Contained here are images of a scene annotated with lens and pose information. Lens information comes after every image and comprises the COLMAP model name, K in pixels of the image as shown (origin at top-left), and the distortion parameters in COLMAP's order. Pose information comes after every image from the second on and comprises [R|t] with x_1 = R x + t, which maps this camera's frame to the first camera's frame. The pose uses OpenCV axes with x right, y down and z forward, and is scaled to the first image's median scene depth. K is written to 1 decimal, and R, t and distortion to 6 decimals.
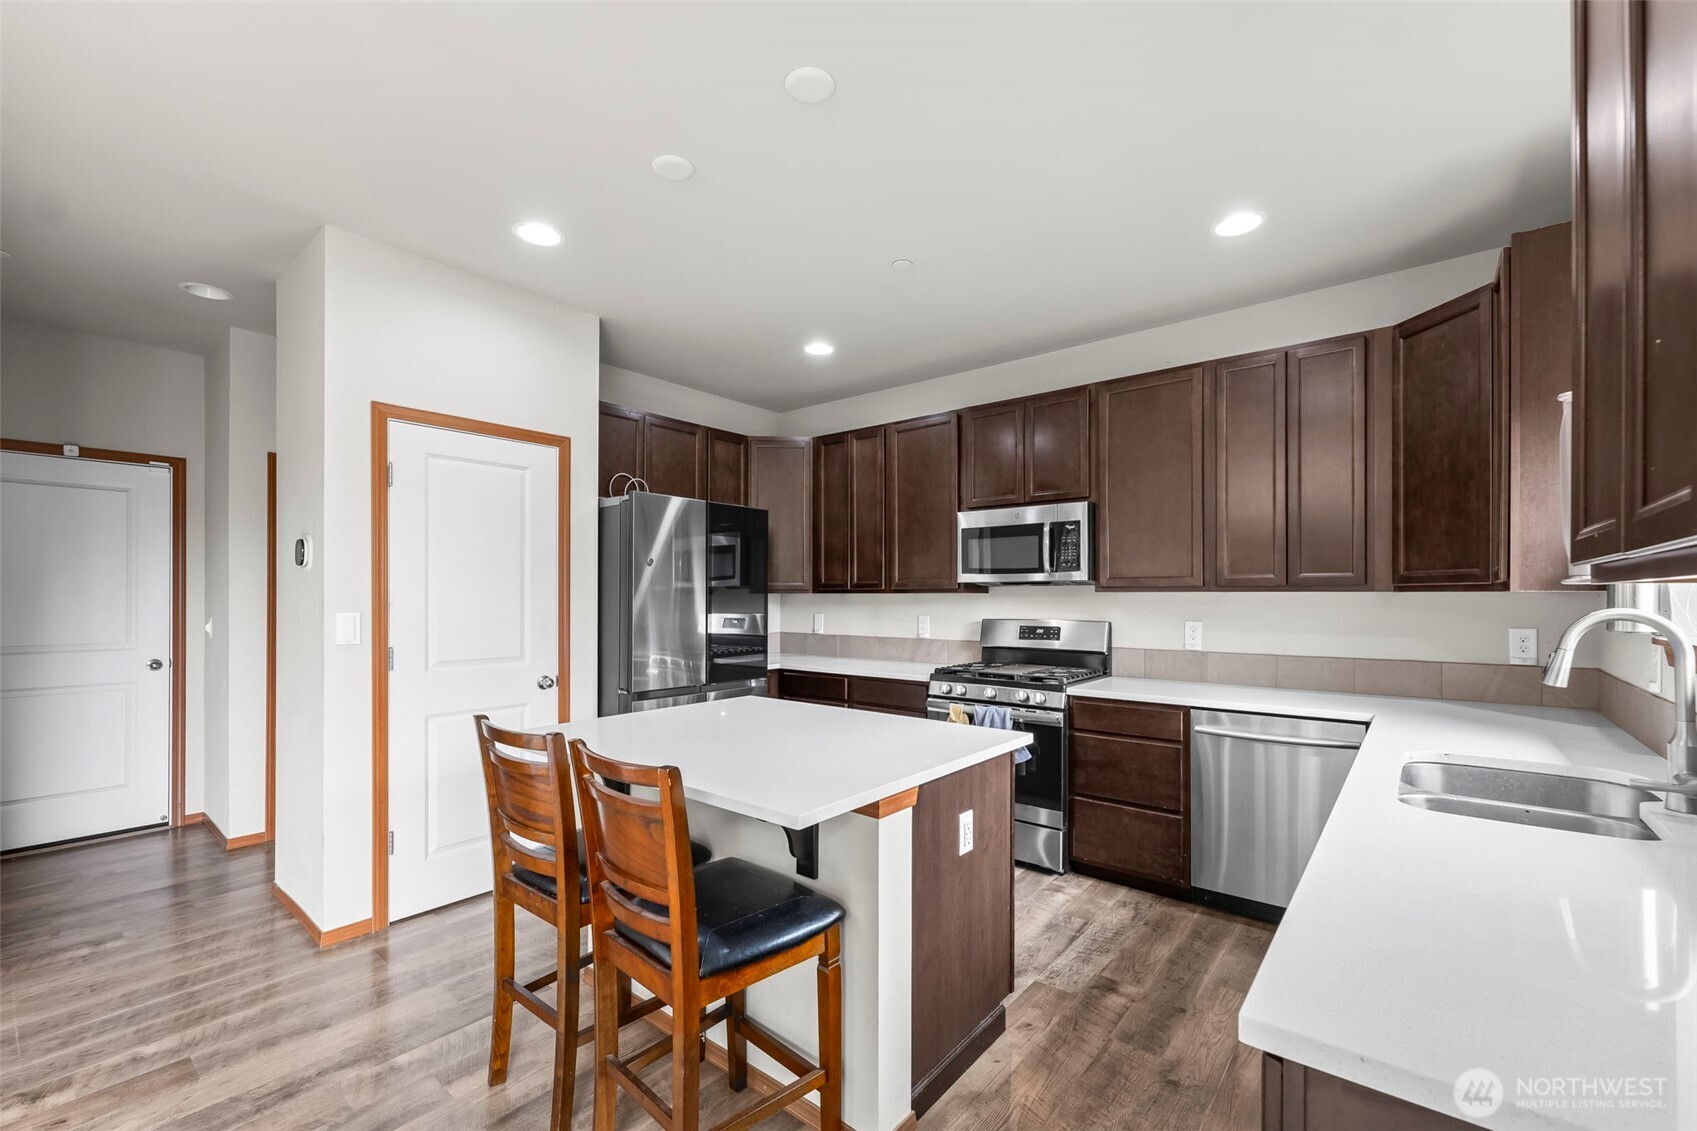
lens RADIAL K [[705.2, 0, 852.1], [0, 705.2, 598.0], [0, 0, 1]] dist [-0.000476, -0.000256]
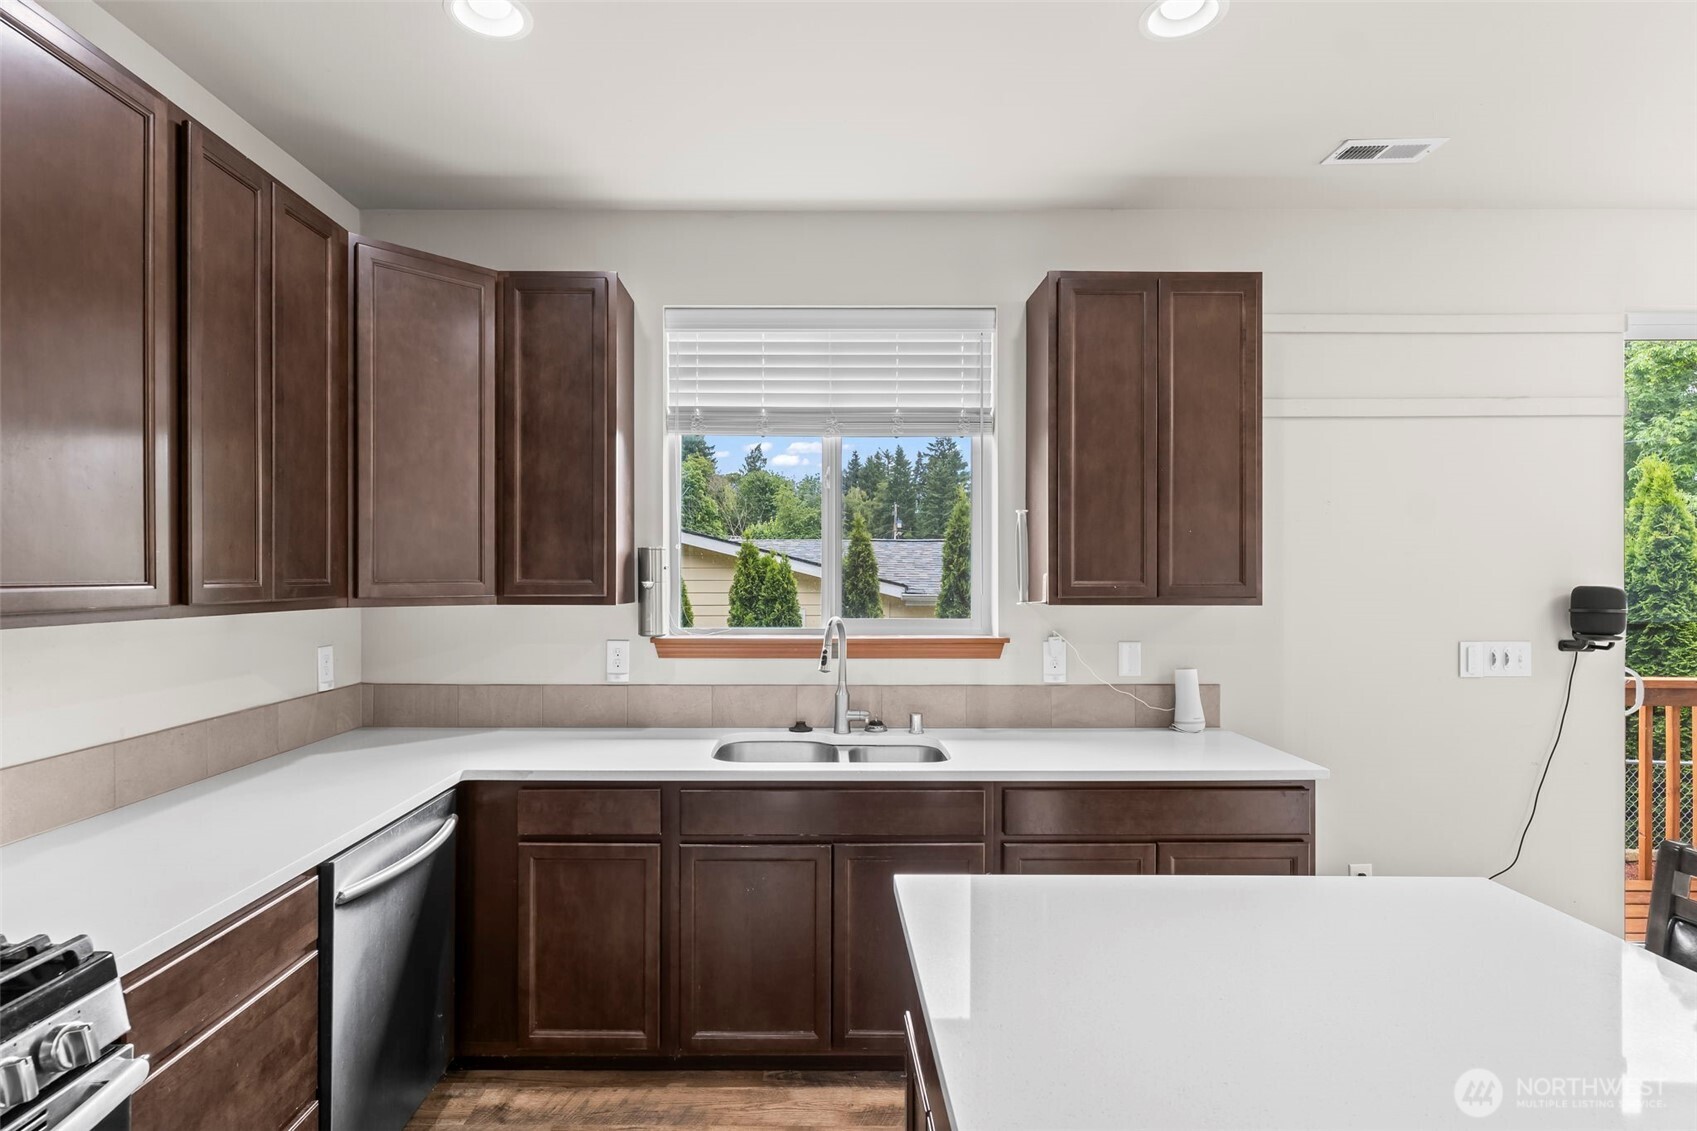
lens RADIAL K [[846.7, 0, 814.2], [0, 846.7, 574.5], [0, 0, 1]] dist [0.002375, 0.000283]
pose [[-0.630246, -0.001423, 0.776395, -0.158563], [-0.000200, 0.999999, 0.001670, -0.035995], [-0.776396, 0.000897, -0.630245, 0.974406]]
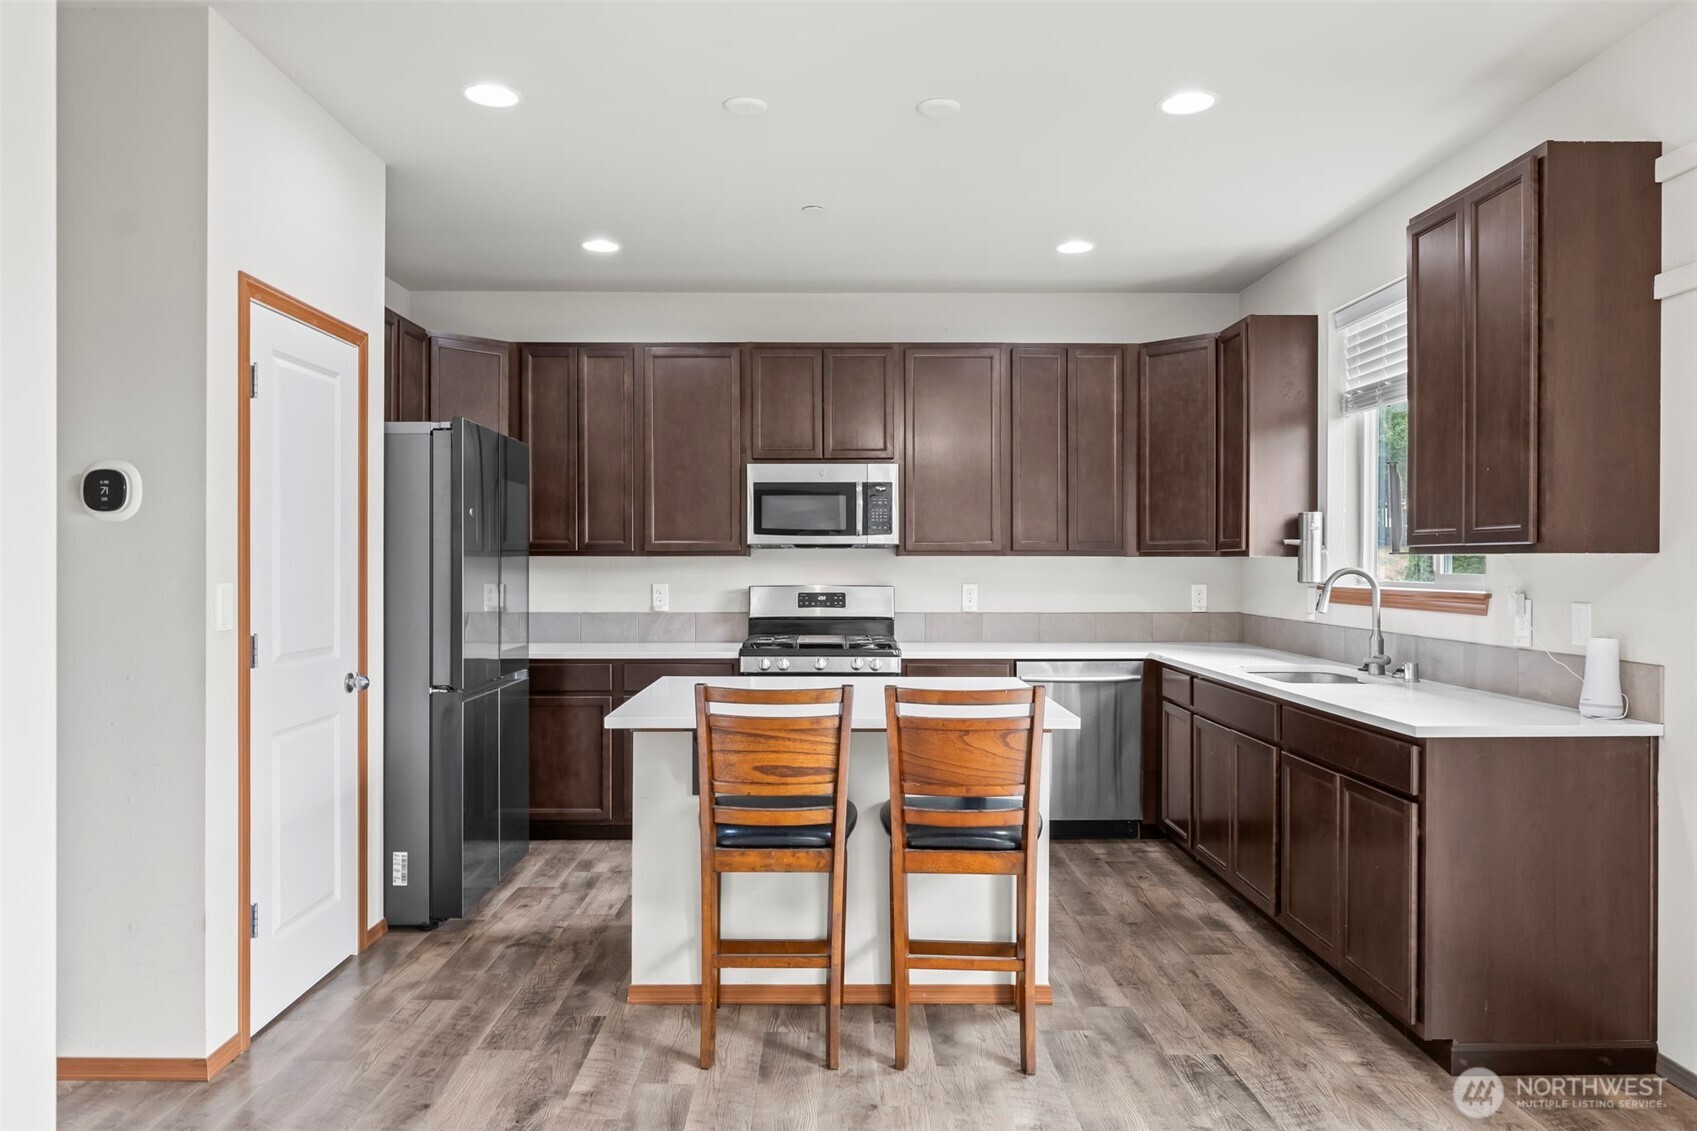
lens RADIAL K [[1136.0, 0, 841.1], [0, 1136.0, 566.7], [0, 0, 1]] dist [-0.001679, 0.002934]
pose [[0.767944, -0.003074, 0.640510, -0.771257], [0.001023, 0.999993, 0.003573, 0.001267], [-0.640516, -0.002088, 0.767942, -0.173261]]
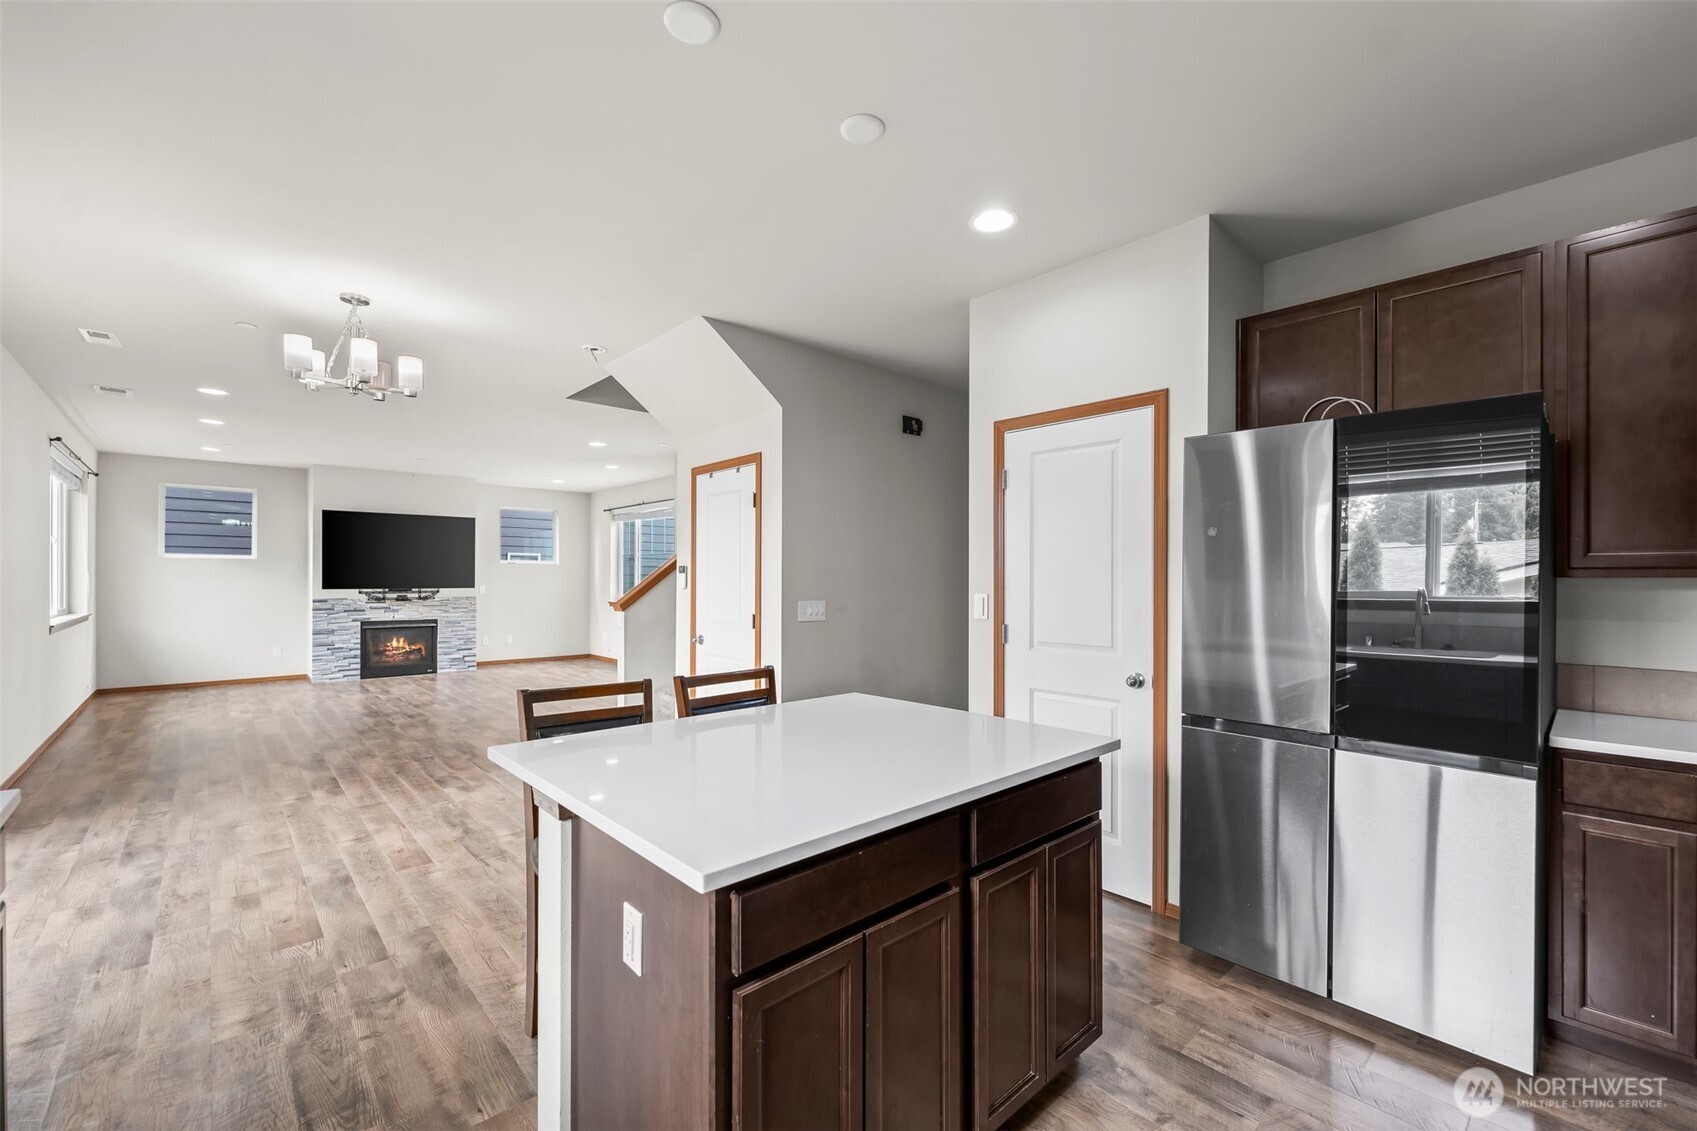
lens RADIAL K [[703.5, 0, 849.4], [0, 703.5, 576.7], [0, 0, 1]] dist [0.000372, 0.000705]
pose [[-0.143988, -0.003722, -0.989572, 0.464974], [-0.006977, 0.999972, -0.002746, -0.003909], [0.989555, 0.006509, -0.144010, 0.762820]]
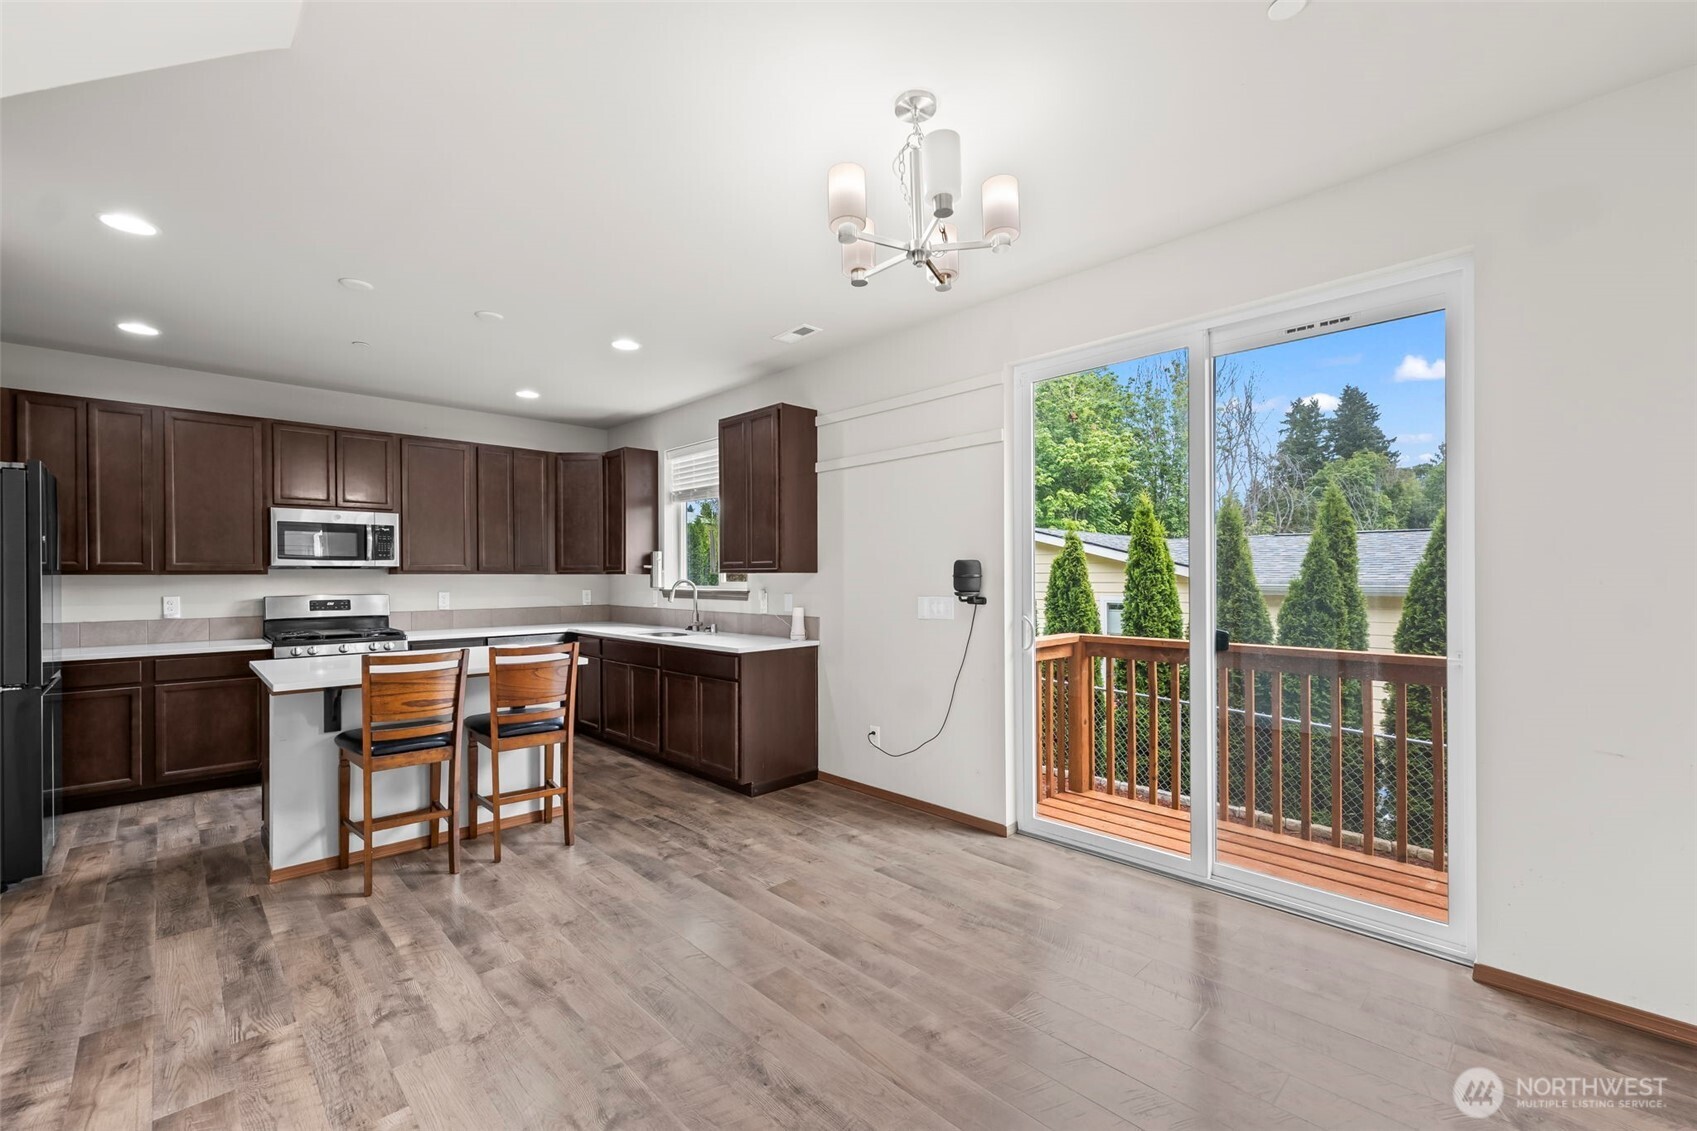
lens RADIAL K [[710.9, 0, 847.0], [0, 710.9, 578.6], [0, 0, 1]] dist [0.001549, 0.000461]
pose [[0.116982, -0.004885, 0.993122, -1.091476], [0.005647, 0.999975, 0.004254, 0.000166], [-0.993118, 0.005110, 0.117007, -0.124172]]
